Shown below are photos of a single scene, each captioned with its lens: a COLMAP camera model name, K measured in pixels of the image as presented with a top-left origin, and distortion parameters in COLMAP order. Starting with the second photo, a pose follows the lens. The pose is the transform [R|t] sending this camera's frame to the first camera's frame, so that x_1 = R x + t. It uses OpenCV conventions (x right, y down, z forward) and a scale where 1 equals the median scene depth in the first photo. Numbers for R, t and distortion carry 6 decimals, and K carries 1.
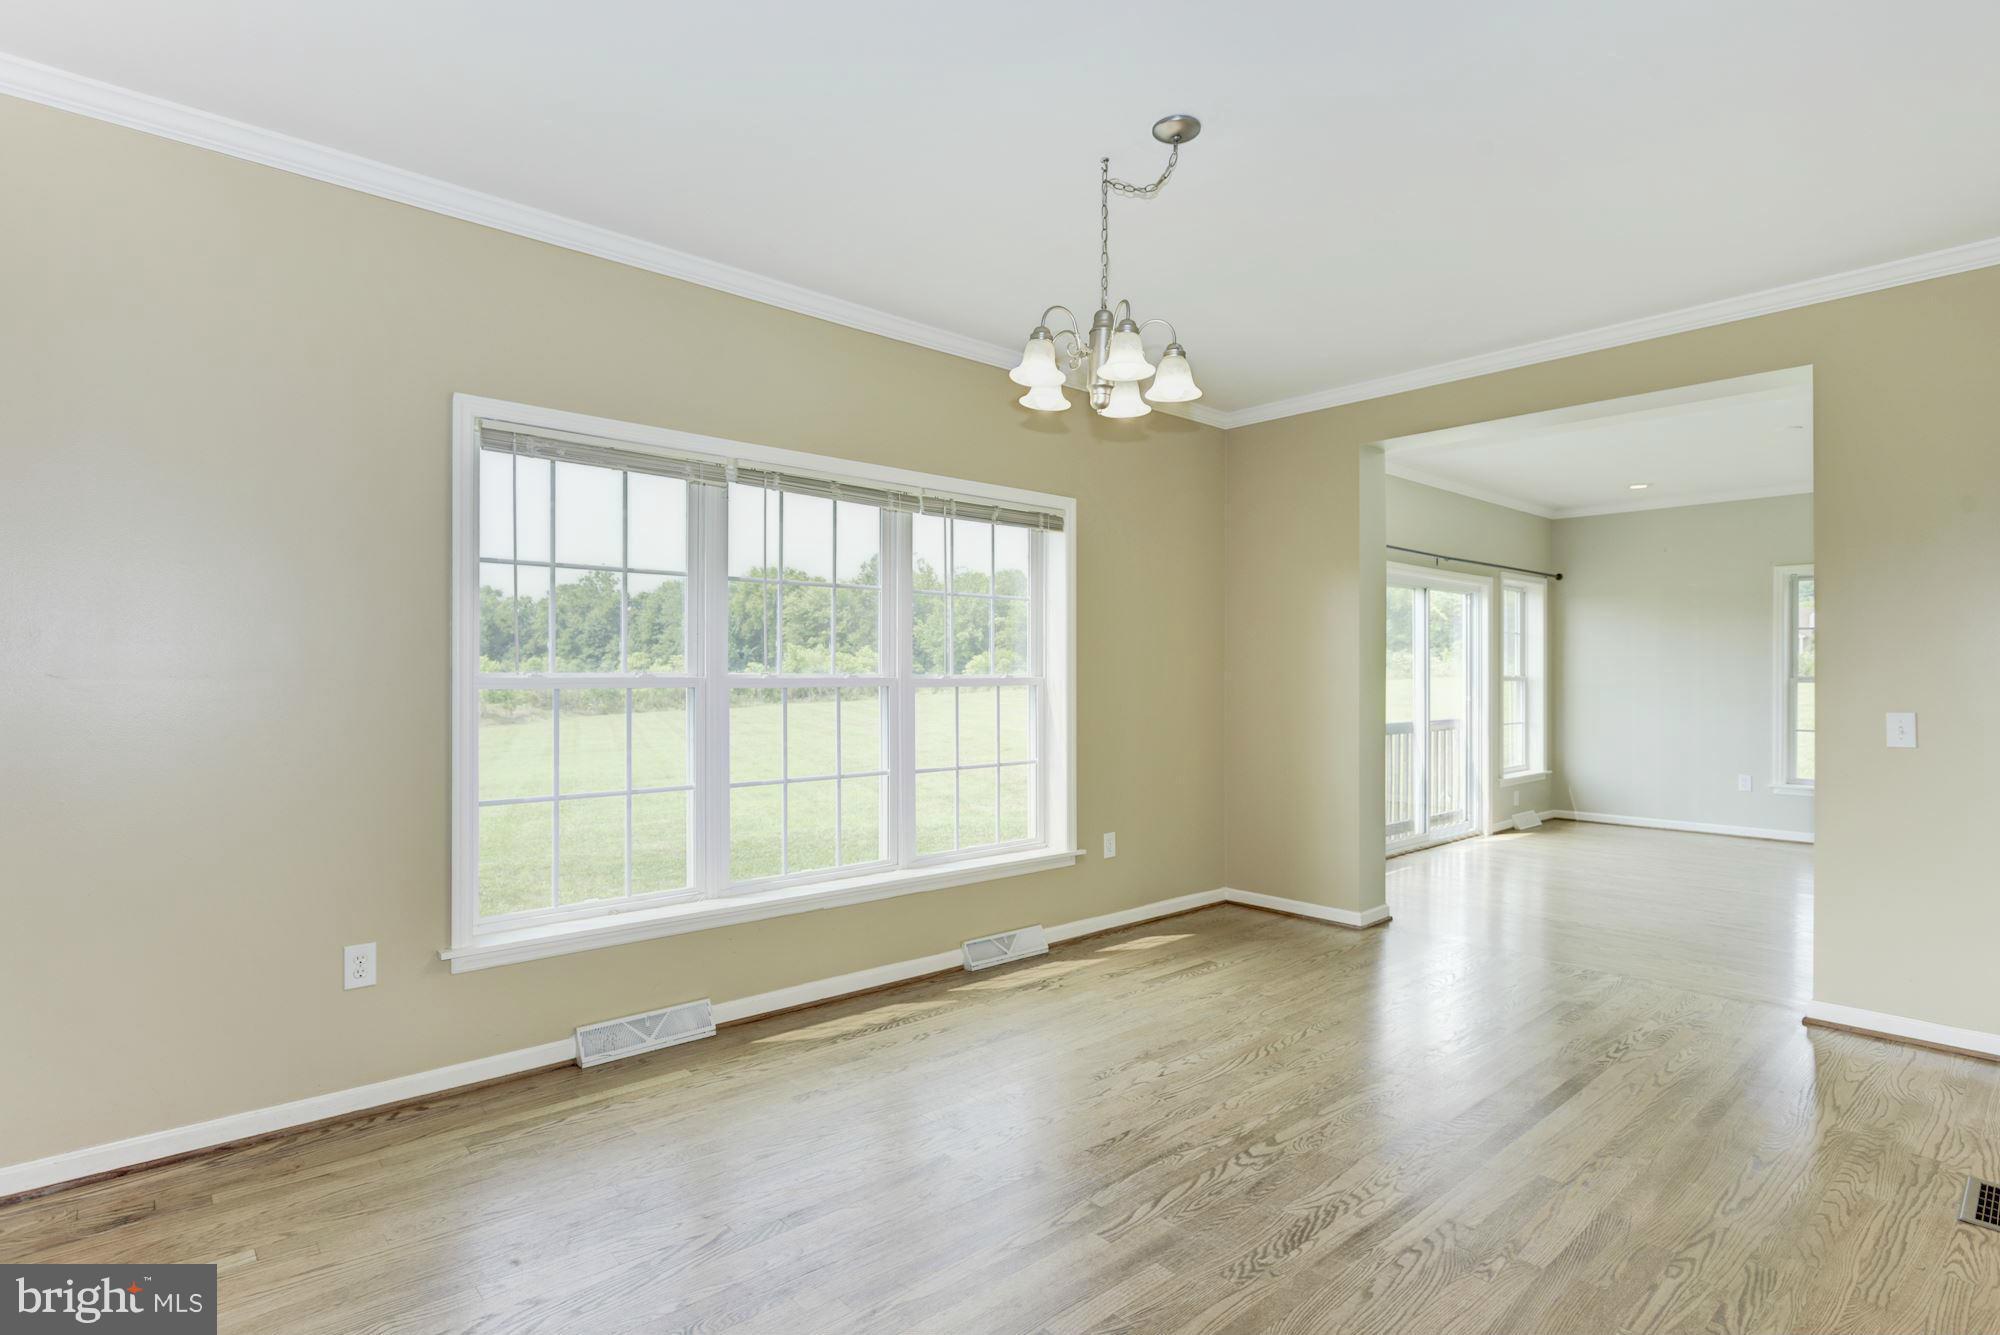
lens RADIAL K [[959.0, 0, 1000.0], [0, 959.0, 667.5], [0, 0, 1]] dist [-0.002334, -0.000200]
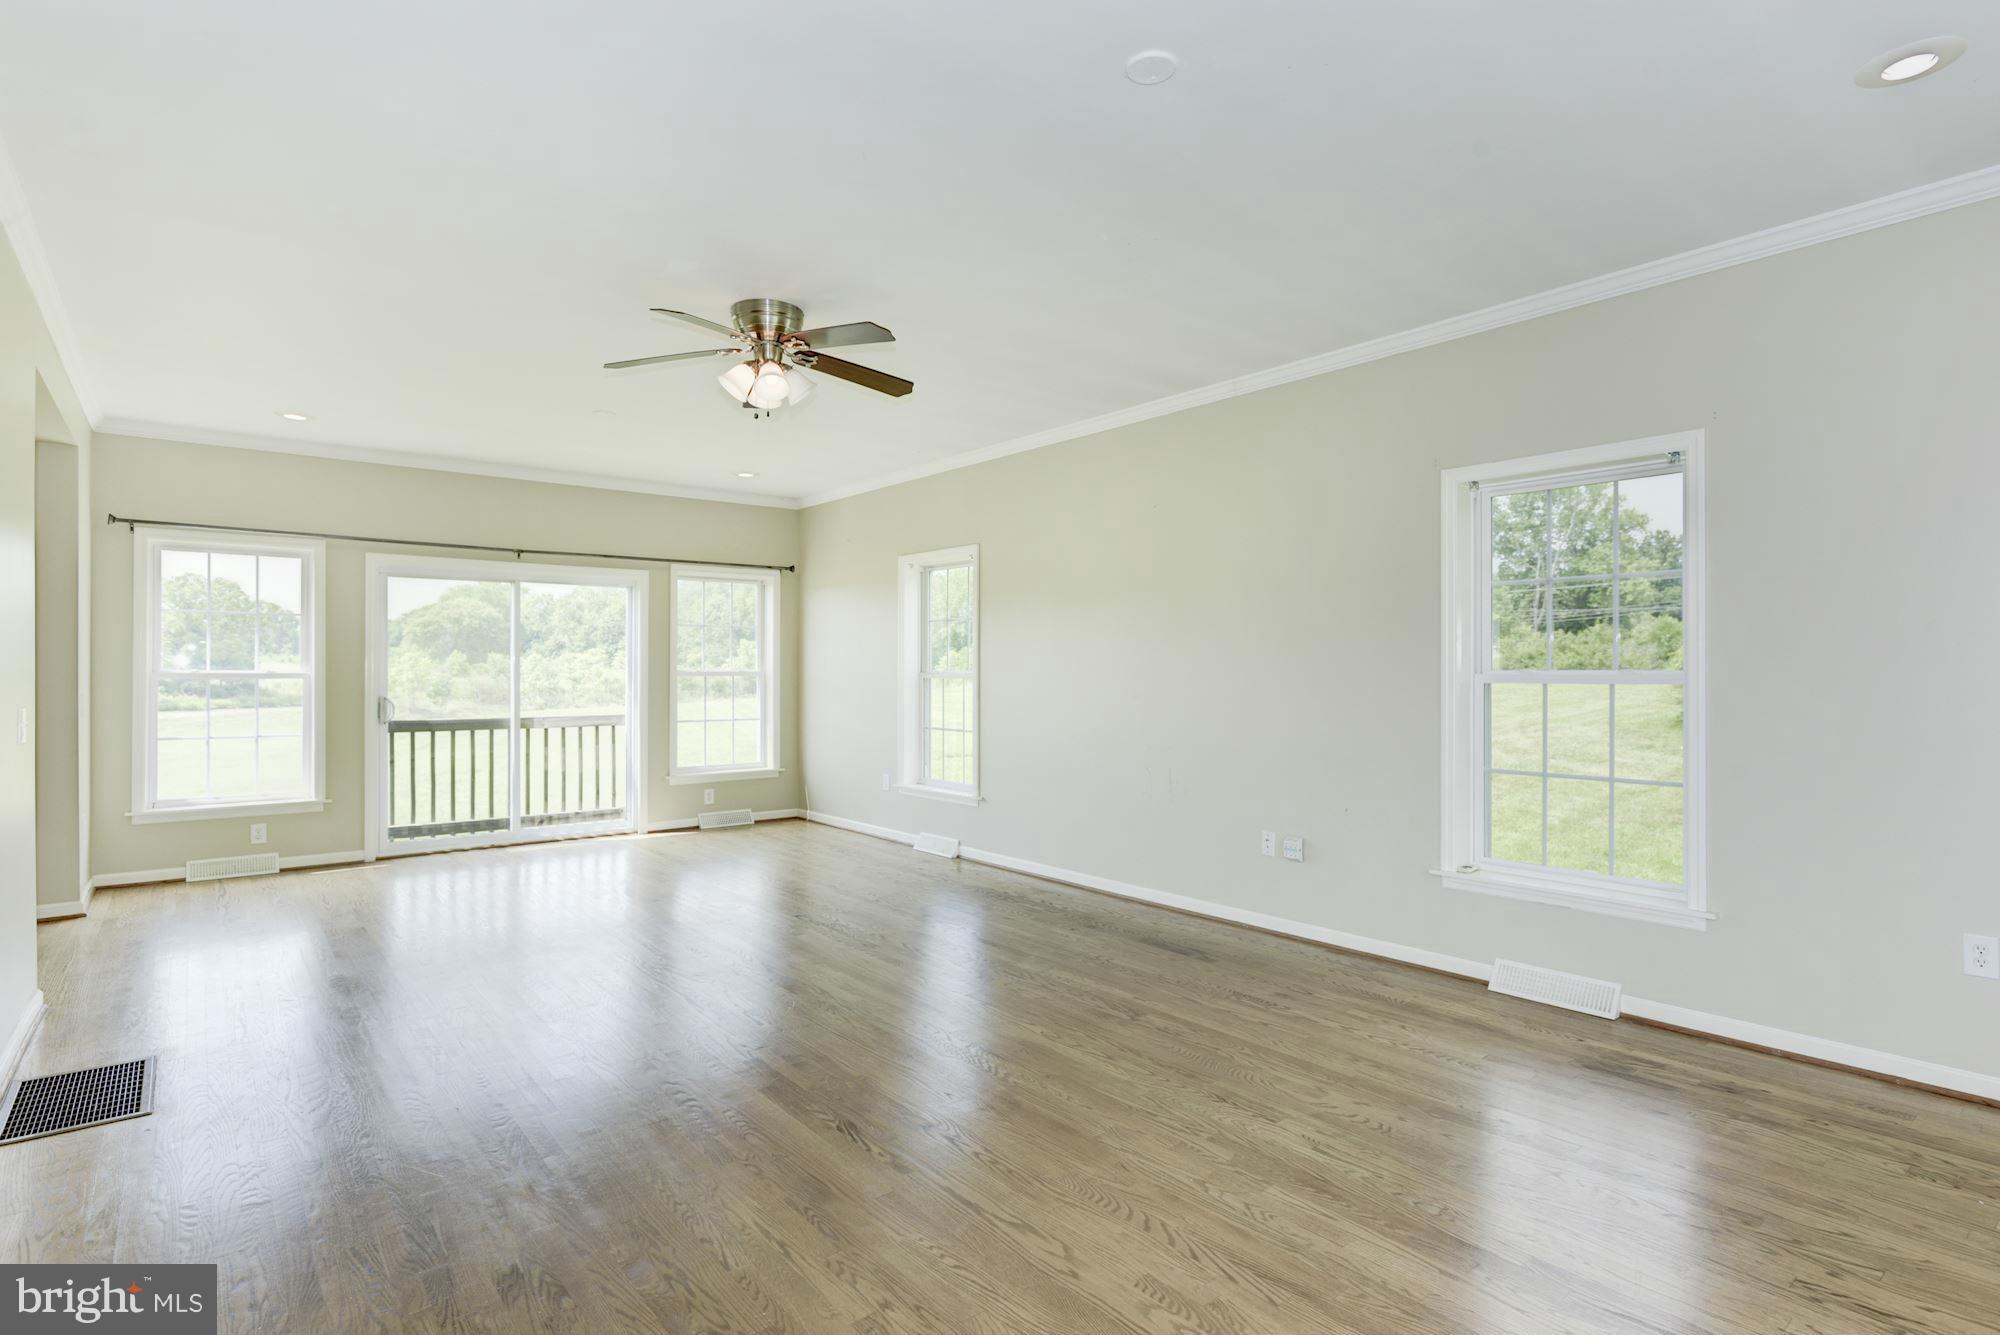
lens RADIAL K [[959.0, 0, 1000.0], [0, 959.0, 667.5], [0, 0, 1]] dist [-0.002334, -0.000200]
pose [[0.999943, -0.002879, -0.010326, 0.803264], [0.002929, 0.999984, 0.004877, 0.000944], [0.010312, -0.004907, 0.999935, 0.029863]]
